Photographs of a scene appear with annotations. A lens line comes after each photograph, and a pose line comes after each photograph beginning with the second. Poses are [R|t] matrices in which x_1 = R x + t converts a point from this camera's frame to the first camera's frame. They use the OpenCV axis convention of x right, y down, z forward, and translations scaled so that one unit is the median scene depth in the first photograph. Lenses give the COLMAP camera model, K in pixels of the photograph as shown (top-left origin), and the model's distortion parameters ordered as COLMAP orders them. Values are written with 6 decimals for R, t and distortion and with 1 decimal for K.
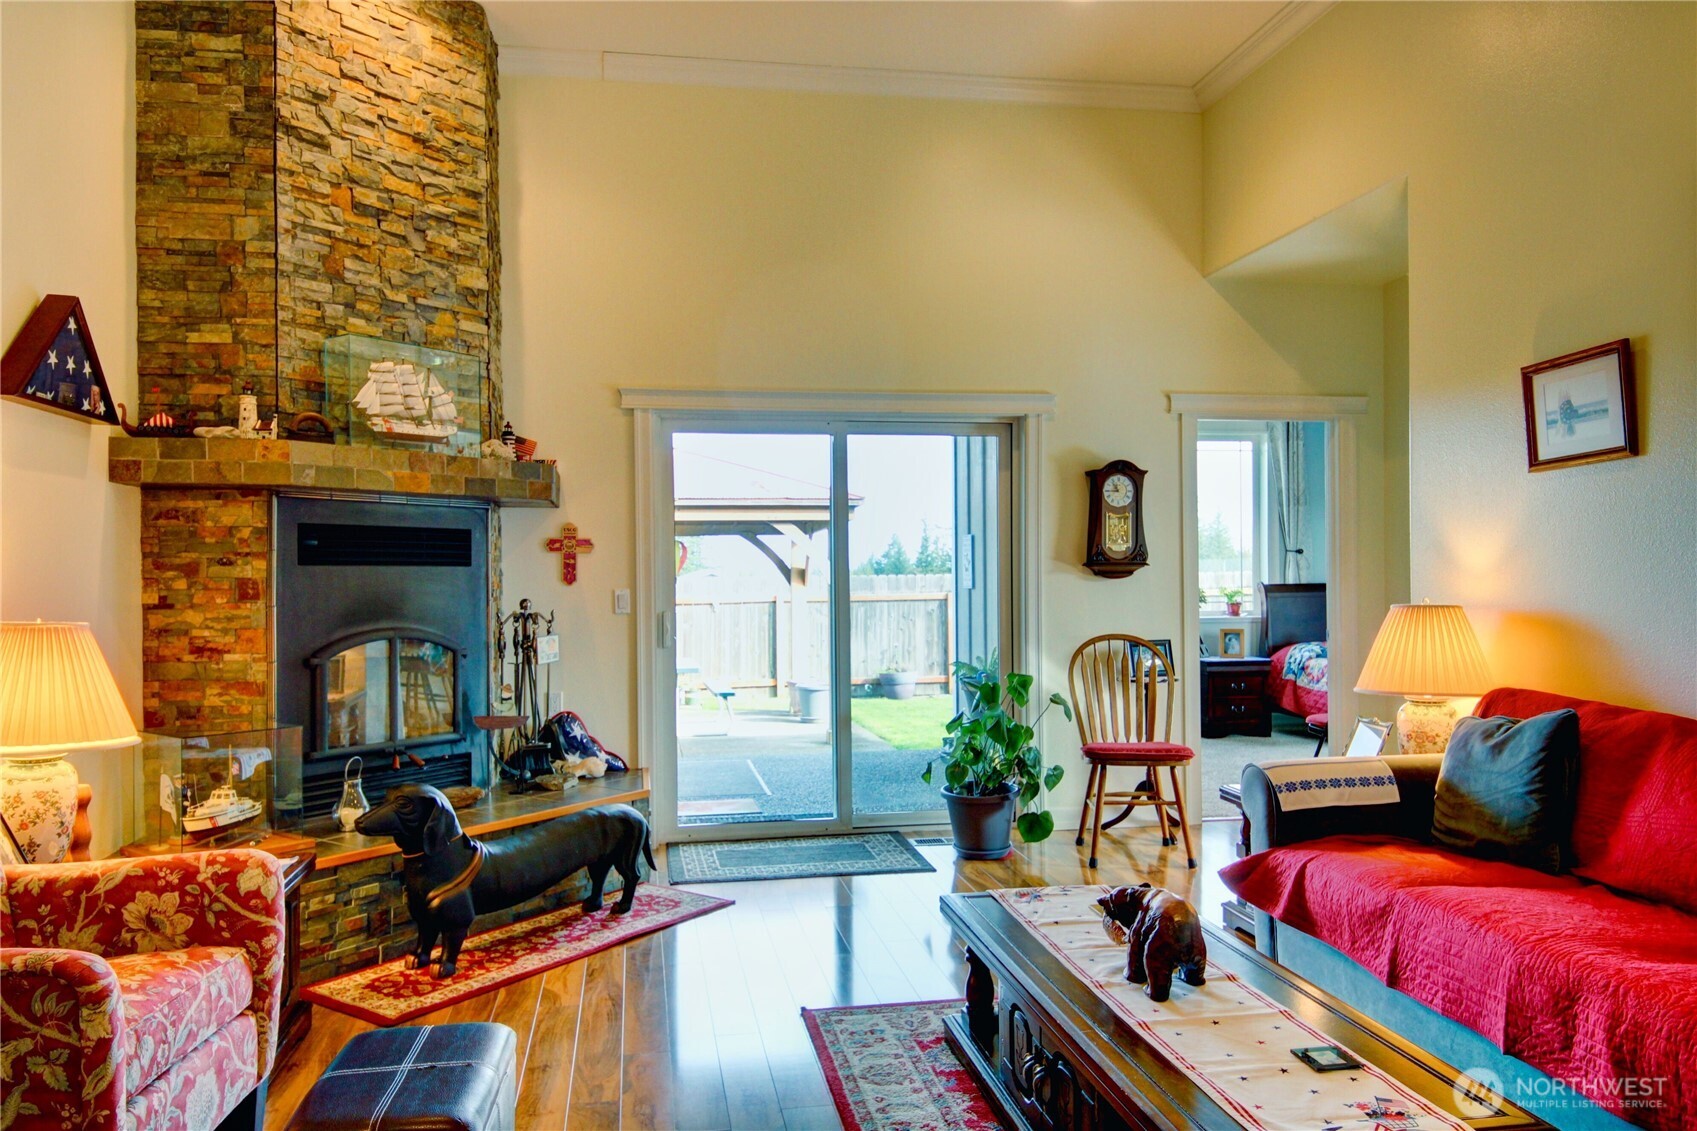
lens RADIAL K [[1174.4, 0, 889.8], [0, 1174.4, 578.6], [0, 0, 1]] dist [-0.023982, -0.005786]
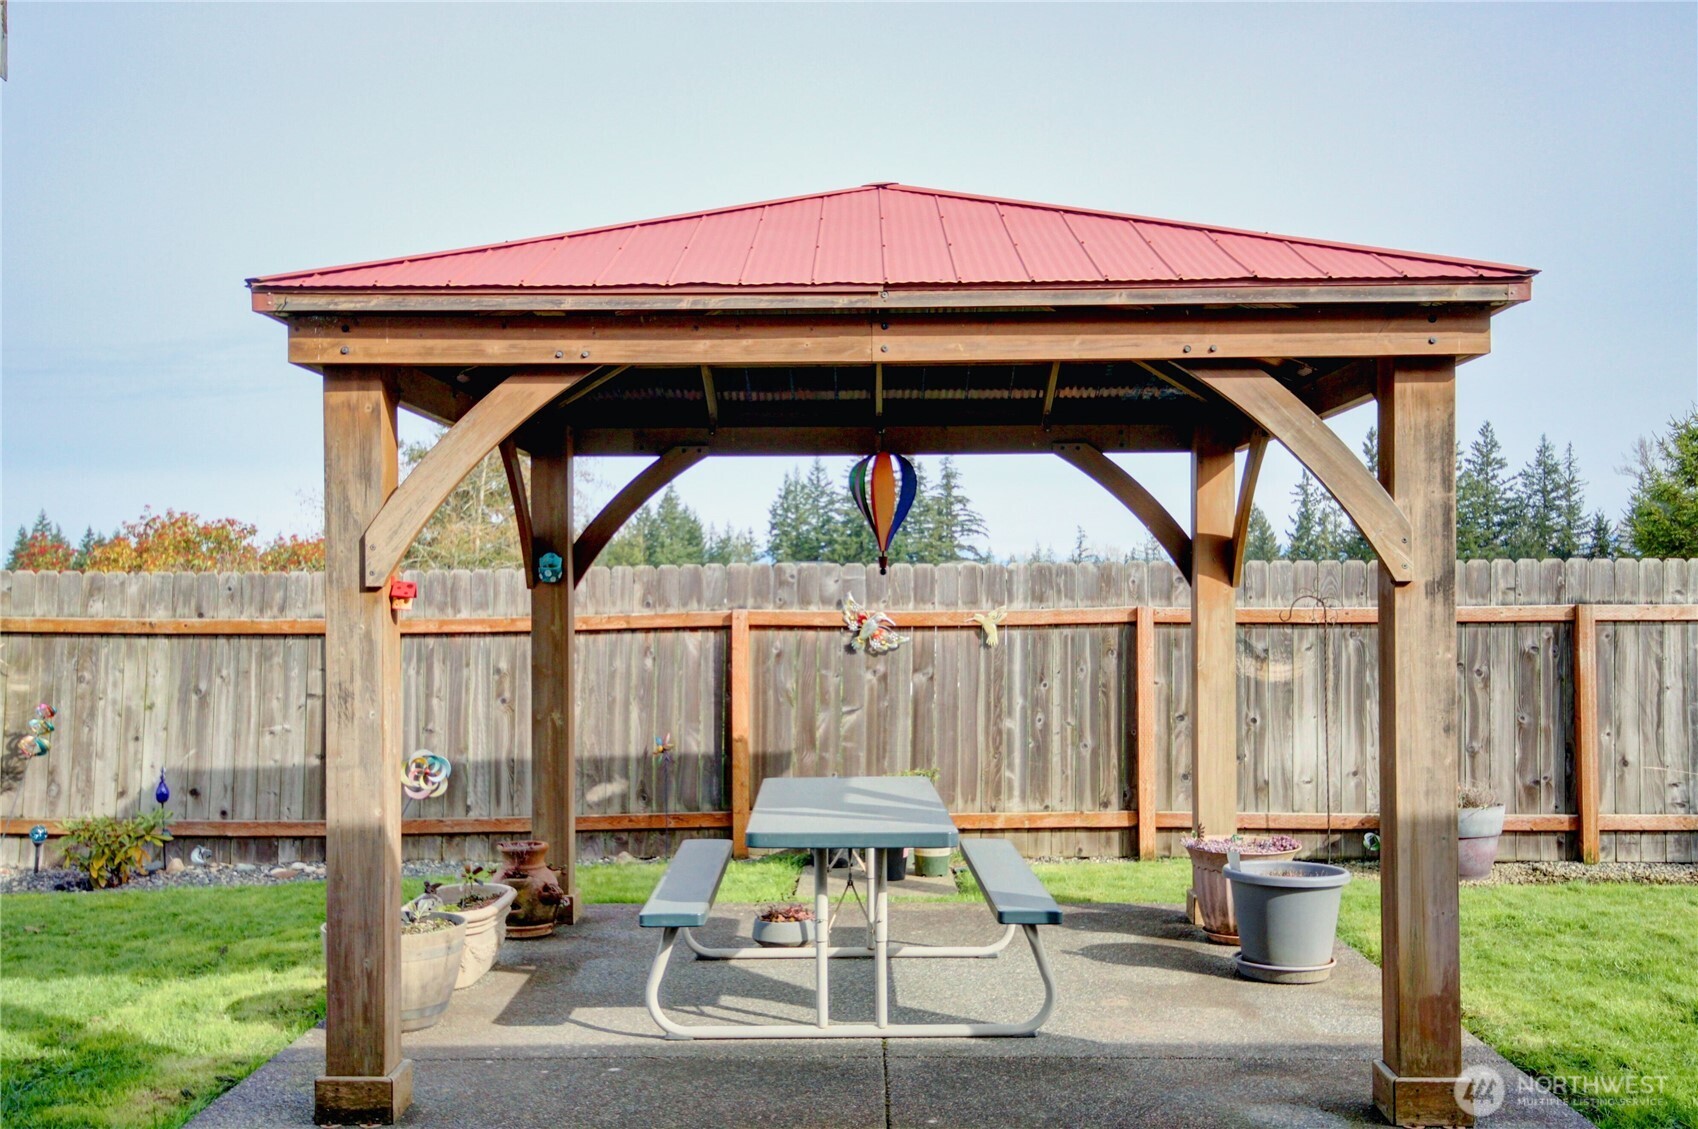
lens RADIAL K [[1783.9, 0, 847.3], [0, 1783.9, 575.1], [0, 0, 1]] dist [0.063171, 0.000000]
pose [[0.976121, 0.006110, -0.217142, -0.235353], [-0.006366, 0.999980, -0.000480, 0.015516], [0.217134, 0.001851, 0.976140, 1.448743]]
